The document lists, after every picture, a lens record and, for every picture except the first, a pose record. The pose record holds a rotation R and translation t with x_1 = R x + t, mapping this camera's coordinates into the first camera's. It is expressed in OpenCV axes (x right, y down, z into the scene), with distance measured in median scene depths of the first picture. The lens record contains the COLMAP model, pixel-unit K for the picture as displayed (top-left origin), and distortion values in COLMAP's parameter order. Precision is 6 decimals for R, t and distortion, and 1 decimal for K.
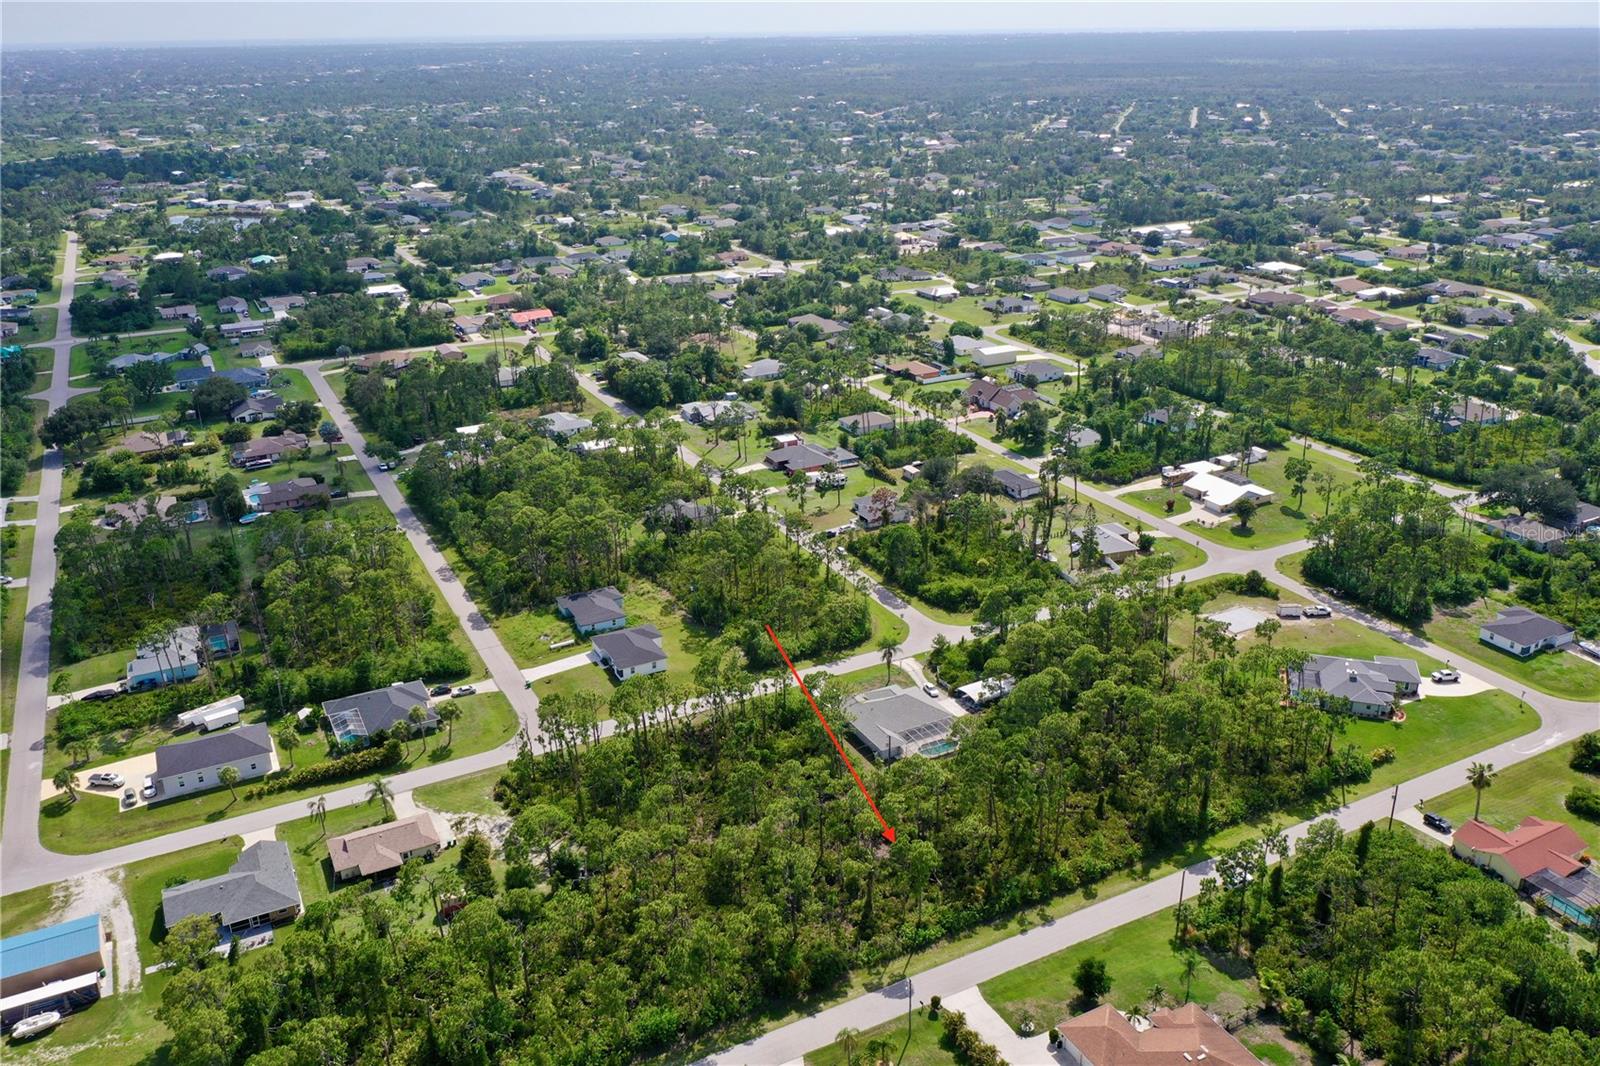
lens RADIAL K [[1263.2, 0, 801.0], [0, 1263.2, 528.8], [0, 0, 1]] dist [-0.007197, 0.002132]
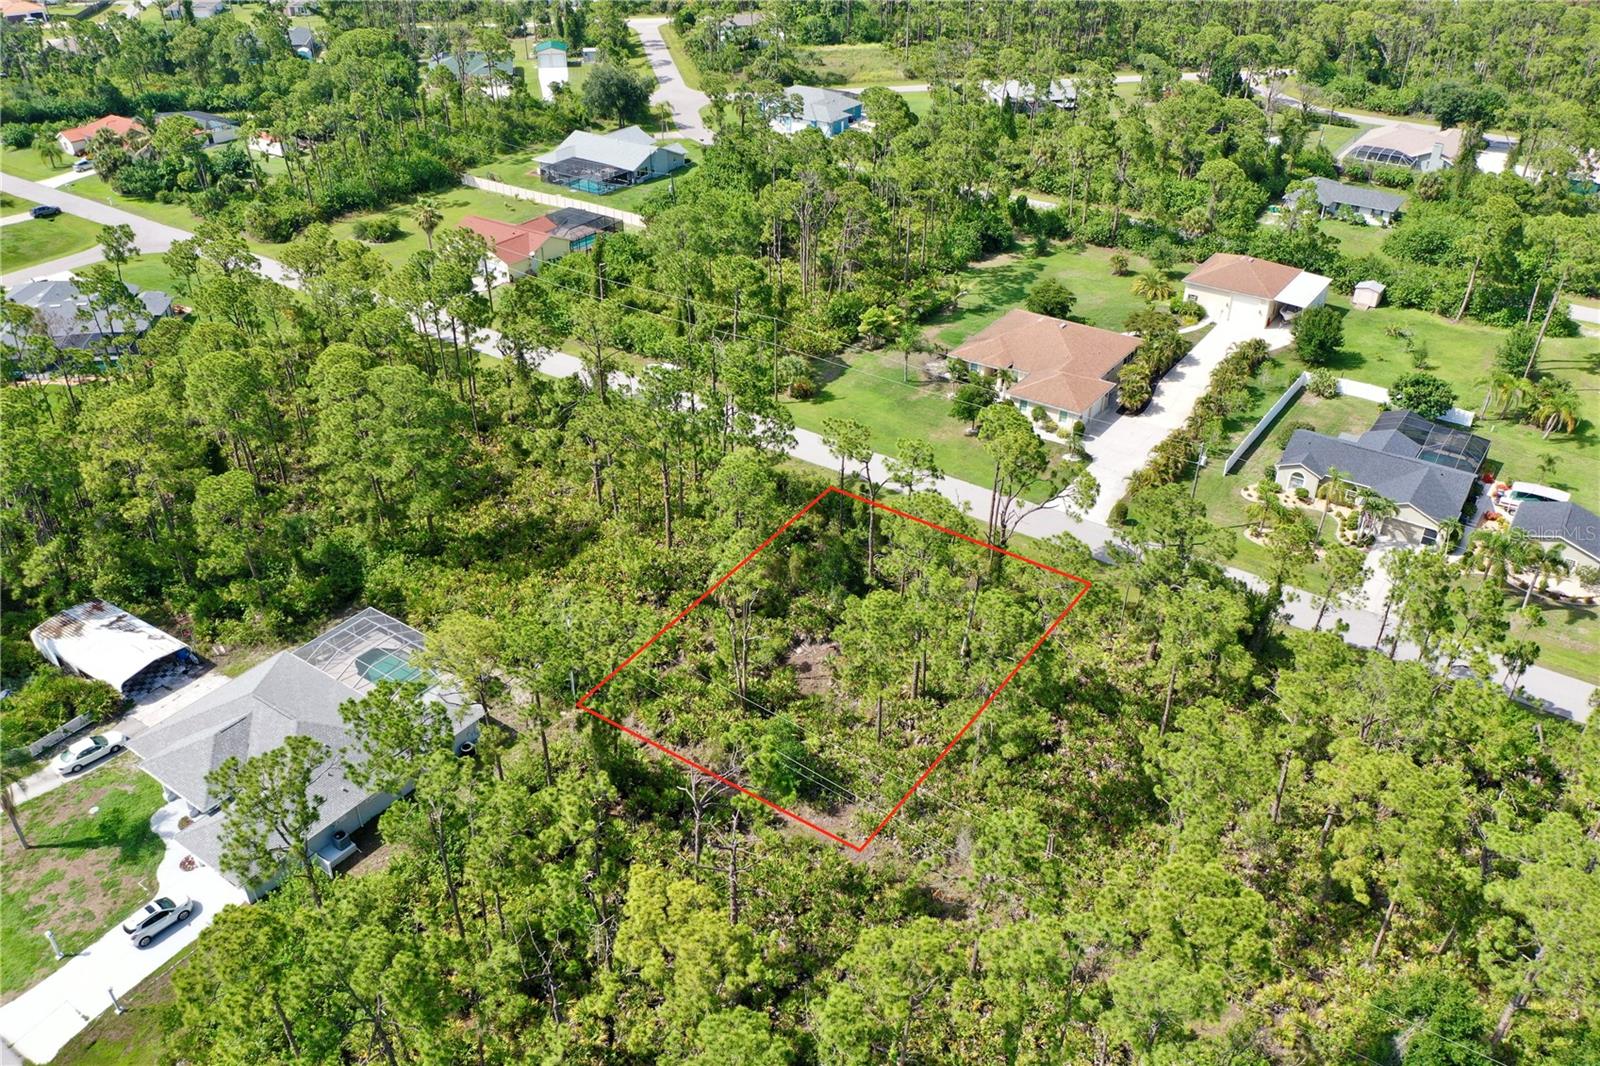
lens RADIAL K [[1263.2, 0, 801.0], [0, 1263.2, 528.8], [0, 0, 1]] dist [-0.007197, 0.002132]
pose [[-0.458909, -0.457713, 0.761513, -0.226632], [0.336683, 0.703585, 0.625790, -0.071187], [-0.822221, 0.543569, -0.168777, 0.839798]]
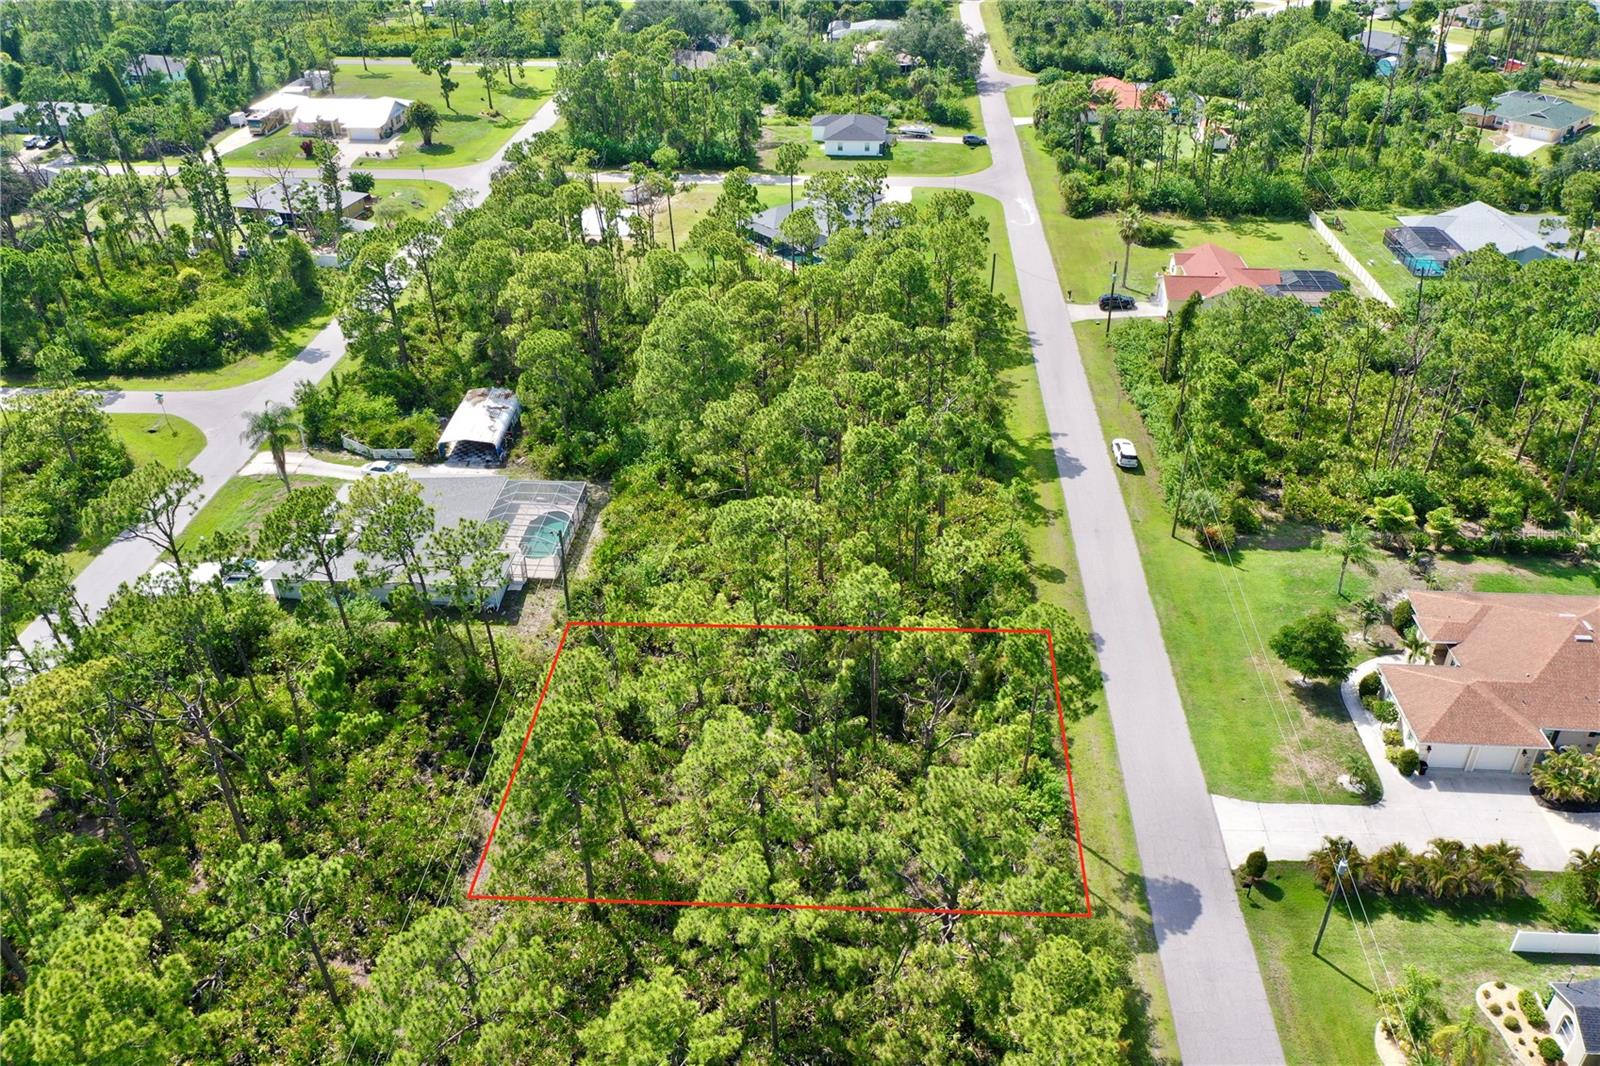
lens RADIAL K [[1263.2, 0, 801.0], [0, 1263.2, 528.8], [0, 0, 1]] dist [-0.007197, 0.002132]
pose [[0.522600, -0.443567, 0.728105, -0.177099], [0.317665, 0.893816, 0.316514, 0.041448], [-0.791188, 0.065883, 0.608014, 0.559048]]
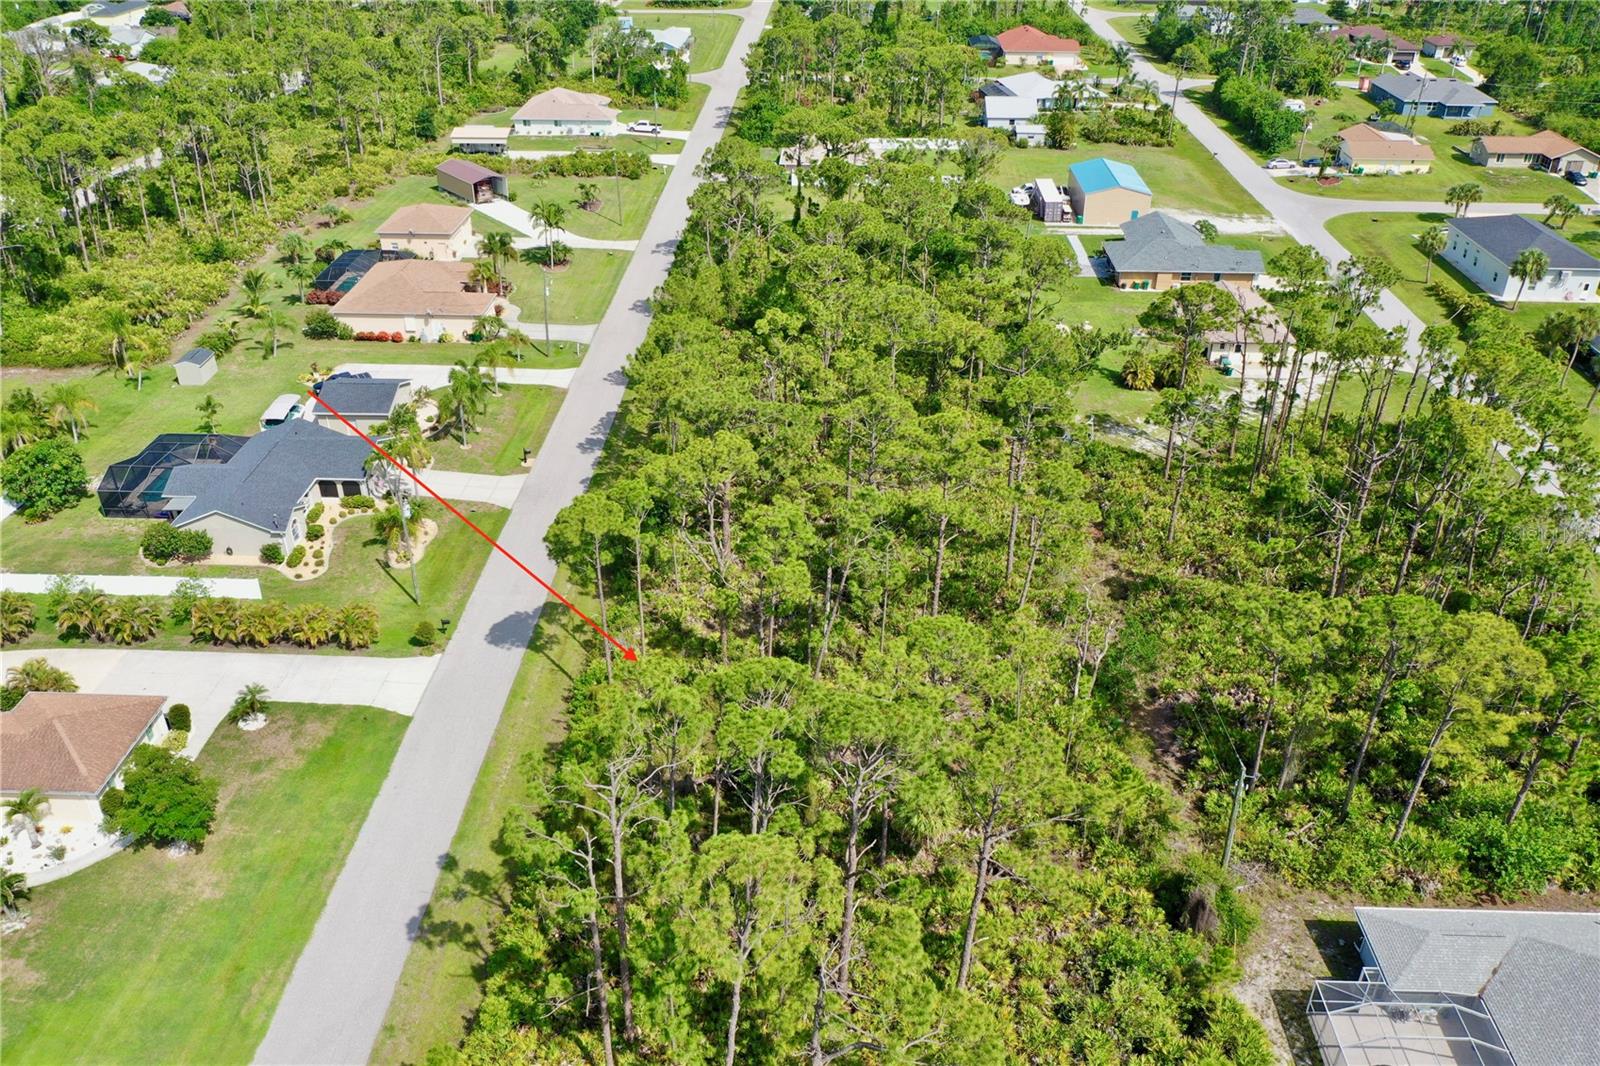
lens RADIAL K [[1263.2, 0, 801.0], [0, 1263.2, 528.8], [0, 0, 1]] dist [-0.007197, 0.002132]
pose [[-0.496936, 0.449670, -0.742193, 0.261273], [-0.321174, 0.699234, 0.638685, -0.021689], [0.806165, 0.555759, -0.203052, 0.799999]]
